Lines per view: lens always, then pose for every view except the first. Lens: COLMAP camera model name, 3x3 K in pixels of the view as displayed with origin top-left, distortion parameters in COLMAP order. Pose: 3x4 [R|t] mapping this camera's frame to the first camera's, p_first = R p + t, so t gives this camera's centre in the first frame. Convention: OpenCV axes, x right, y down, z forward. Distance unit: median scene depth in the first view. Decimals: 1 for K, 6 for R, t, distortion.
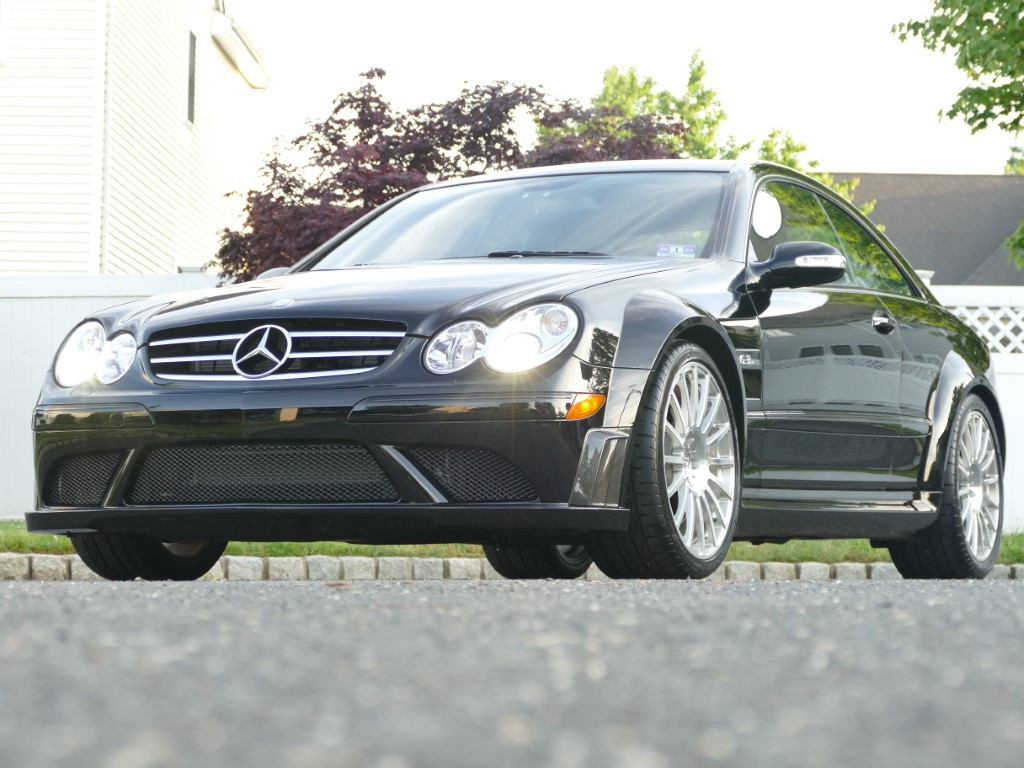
lens RADIAL K [[2999.0, 0, 512.0], [0, 2999.0, 384.0], [0, 0, 1]] dist [0.079535, 0.386779]
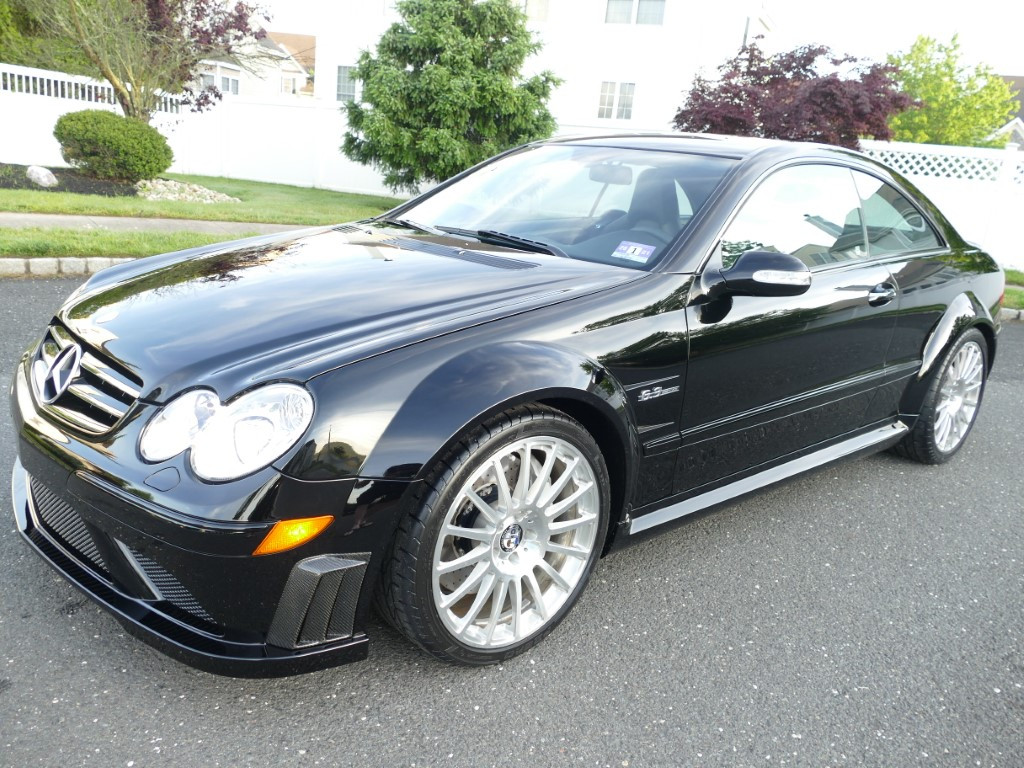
lens RADIAL K [[822.9, 0, 512.0], [0, 822.9, 384.0], [0, 0, 1]] dist [-0.006399, -0.006534]
pose [[0.914260, 0.179828, -0.363029, 0.128833], [-0.062016, 0.947648, 0.313237, -0.089049], [0.400352, -0.263867, 0.877549, 0.740234]]
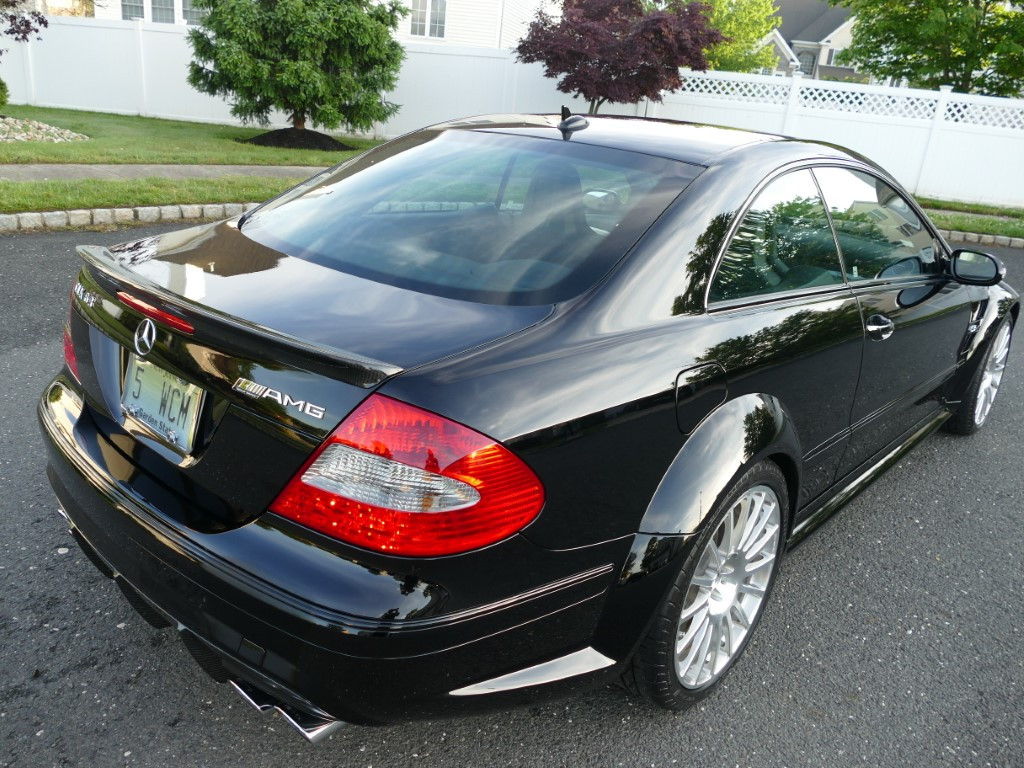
lens RADIAL K [[822.9, 0, 512.0], [0, 822.9, 384.0], [0, 0, 1]] dist [-0.006399, -0.006534]
pose [[0.984975, 0.127108, -0.116912, 0.032923], [-0.071359, 0.916025, 0.394724, -0.129058], [0.157267, -0.380450, 0.911331, 0.586293]]
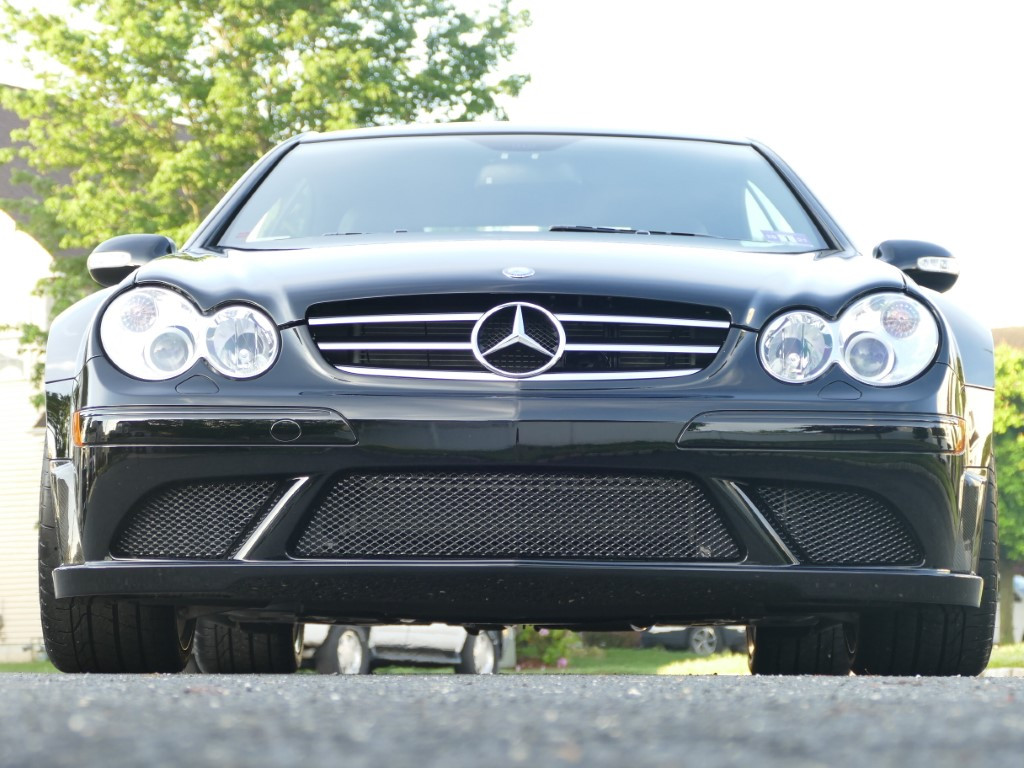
lens RADIAL K [[3356.5, 0, 512.0], [0, 3356.5, 384.0], [0, 0, 1]] dist [0.061690, -0.001279]
pose [[0.914181, 0.044545, 0.402852, -0.352764], [-0.034754, 0.998897, -0.031587, 0.021226], [-0.403814, 0.014875, 0.914720, 0.261806]]
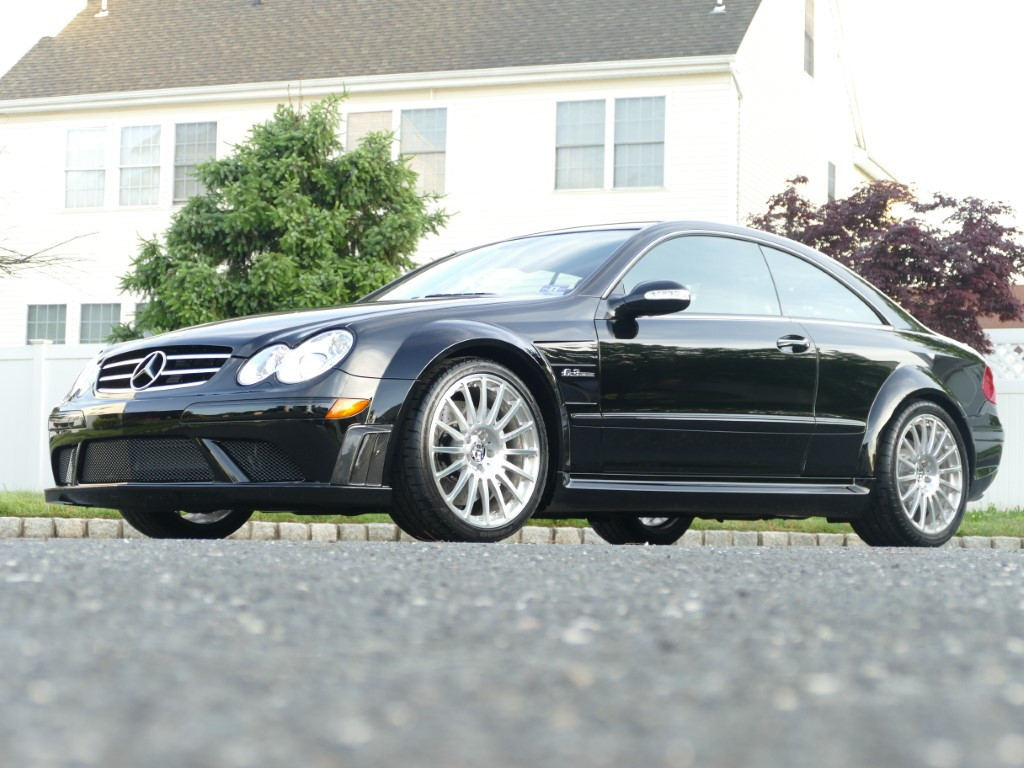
lens RADIAL K [[2063.4, 0, 512.0], [0, 2063.4, 384.0], [0, 0, 1]] dist [-0.040059, 0.288479]
pose [[0.941686, -0.013503, -0.336223, 0.343587], [0.008490, 0.999830, -0.016375, 0.010501], [0.336387, 0.012566, 0.941640, 0.158093]]
